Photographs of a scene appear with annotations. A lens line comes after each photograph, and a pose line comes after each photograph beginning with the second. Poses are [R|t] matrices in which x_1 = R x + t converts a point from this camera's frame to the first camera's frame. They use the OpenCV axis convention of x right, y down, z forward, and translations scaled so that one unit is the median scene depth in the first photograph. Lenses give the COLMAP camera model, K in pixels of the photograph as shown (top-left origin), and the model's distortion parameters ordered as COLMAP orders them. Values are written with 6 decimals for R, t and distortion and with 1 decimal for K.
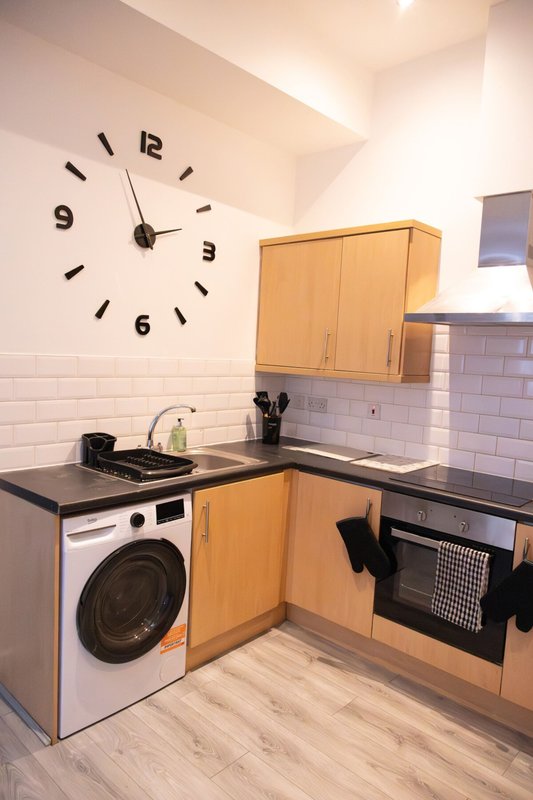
lens RADIAL K [[559.1, 0, 268.4], [0, 559.1, 405.0], [0, 0, 1]] dist [-0.005353, 0.006881]
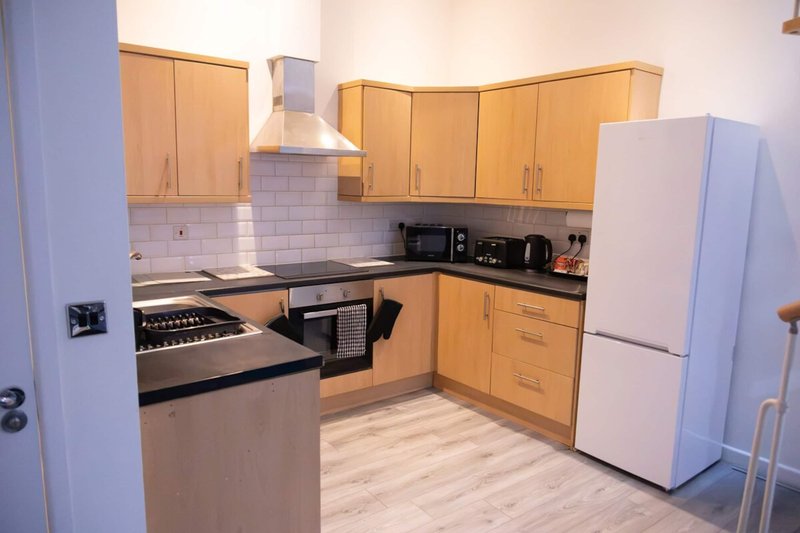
lens RADIAL K [[559.1, 0, 395.5], [0, 559.1, 267.7], [0, 0, 1]] dist [-0.005353, 0.006881]
pose [[0.180824, -0.197952, 0.963389, -0.858321], [0.082757, 0.979124, 0.185652, -0.096479], [-0.980027, 0.046157, 0.193432, 0.466322]]
